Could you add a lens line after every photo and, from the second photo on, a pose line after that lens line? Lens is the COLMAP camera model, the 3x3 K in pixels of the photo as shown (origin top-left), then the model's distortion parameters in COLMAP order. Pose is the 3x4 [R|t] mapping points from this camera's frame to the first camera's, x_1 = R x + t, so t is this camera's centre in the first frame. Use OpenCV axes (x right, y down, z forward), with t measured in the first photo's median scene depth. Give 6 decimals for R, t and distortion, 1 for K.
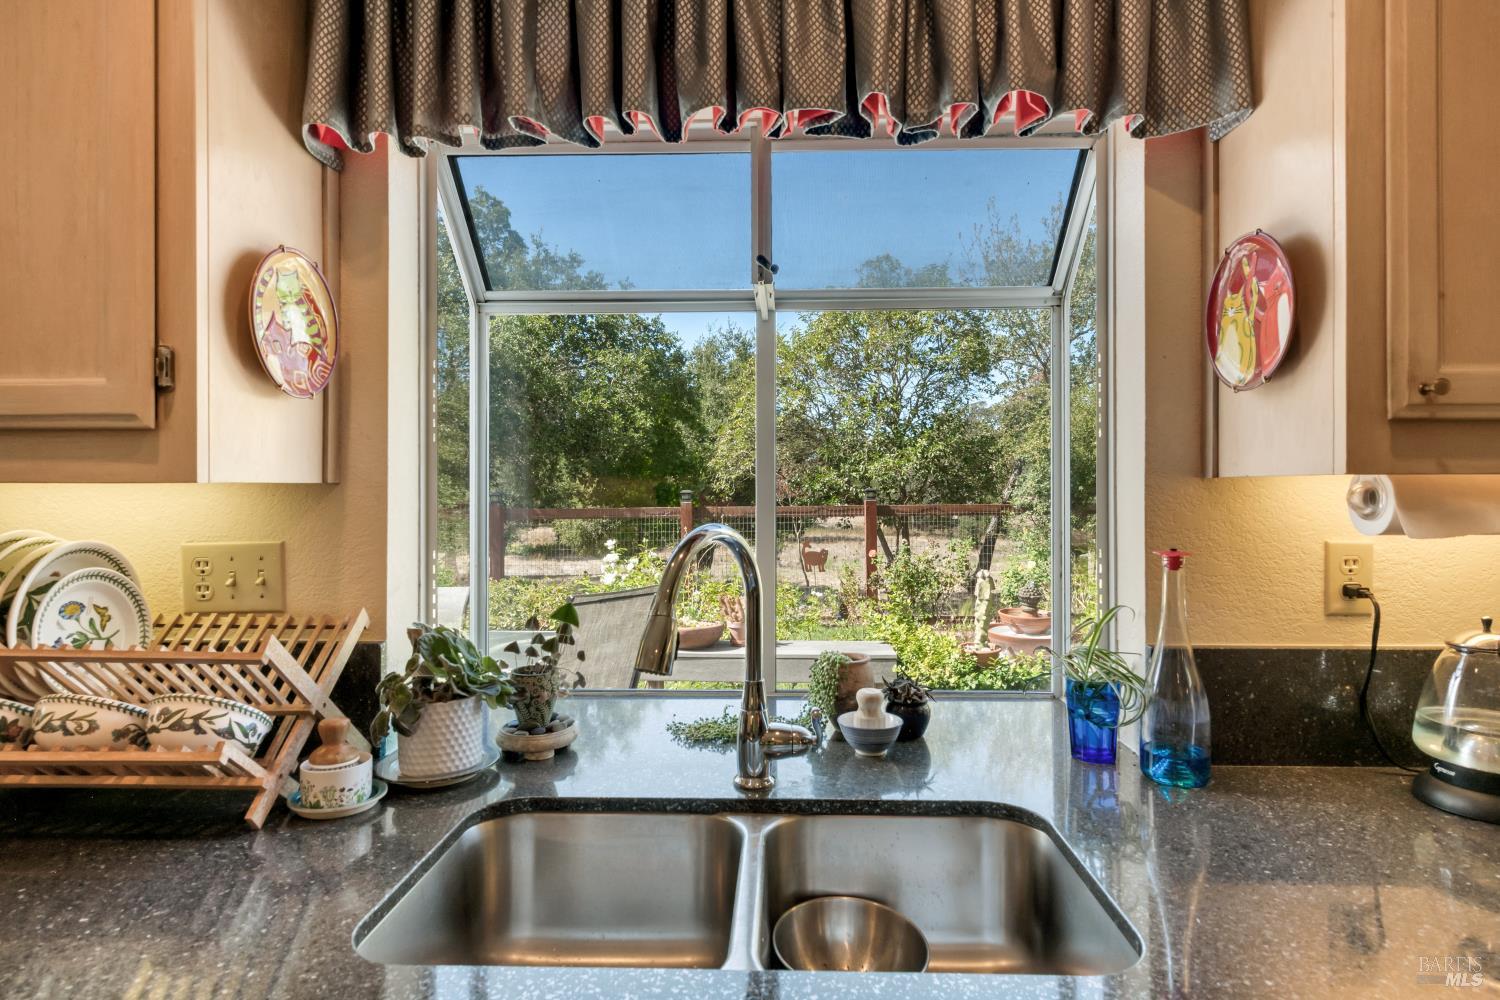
lens RADIAL K [[823.9, 0, 755.3], [0, 823.9, 480.2], [0, 0, 1]] dist [0.001415, 0.000141]
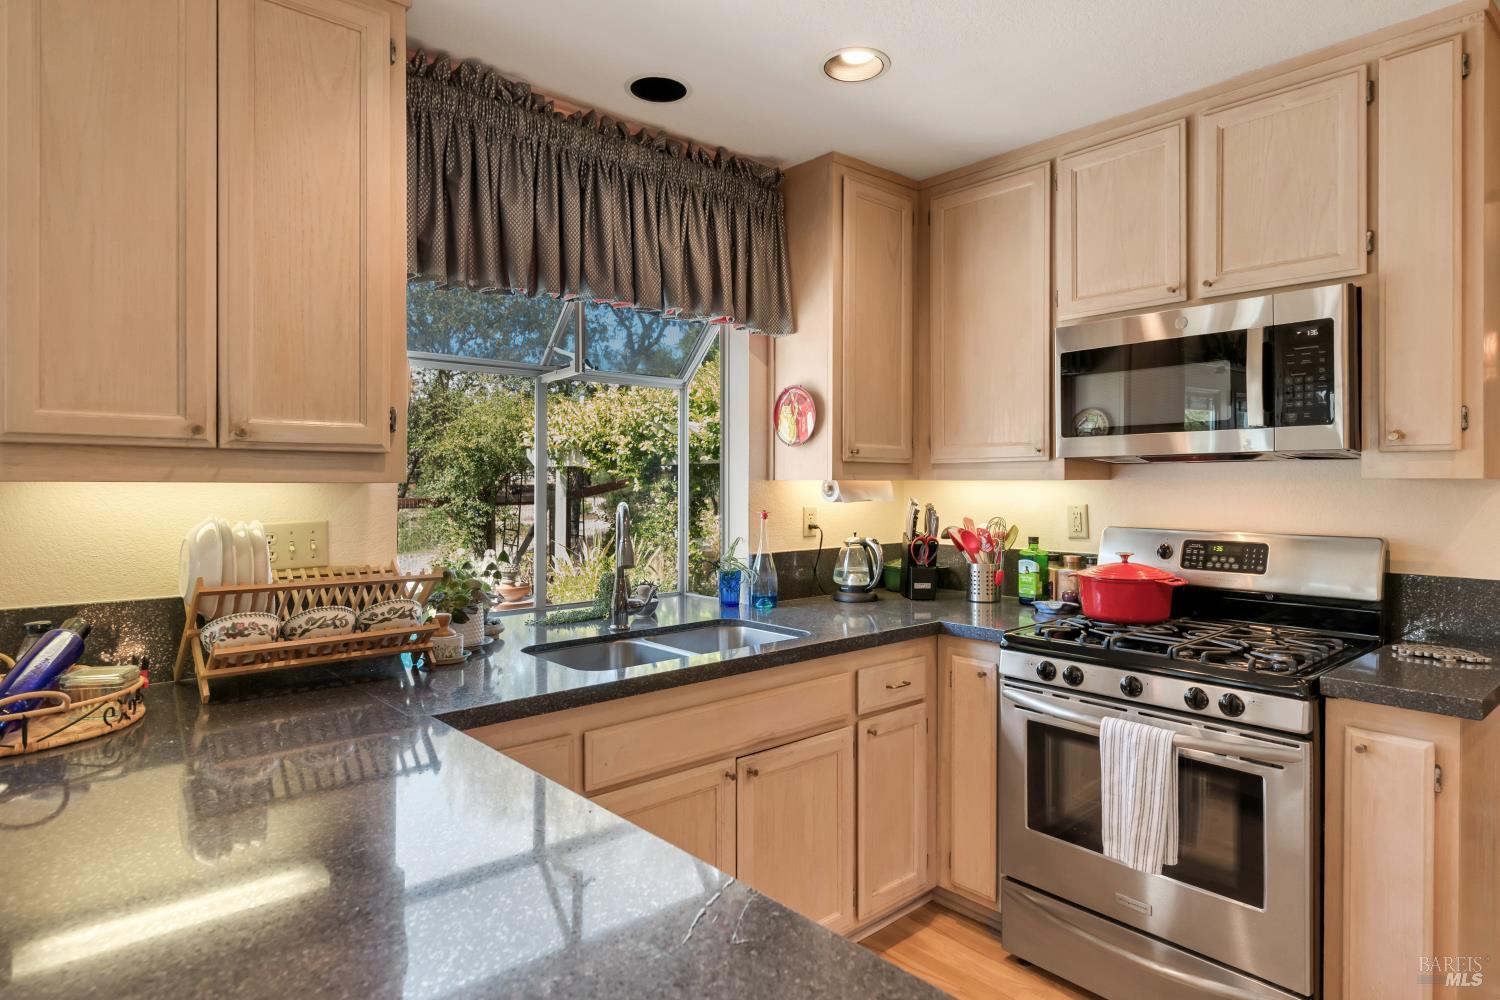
lens RADIAL K [[841.8, 0, 741.5], [0, 841.8, 486.1], [0, 0, 1]] dist [-0.002566, -0.002683]
pose [[0.734993, -0.001996, 0.678072, -1.297390], [-0.007990, 0.999901, 0.011604, -0.016378], [-0.678028, -0.013946, 0.734904, -0.809119]]
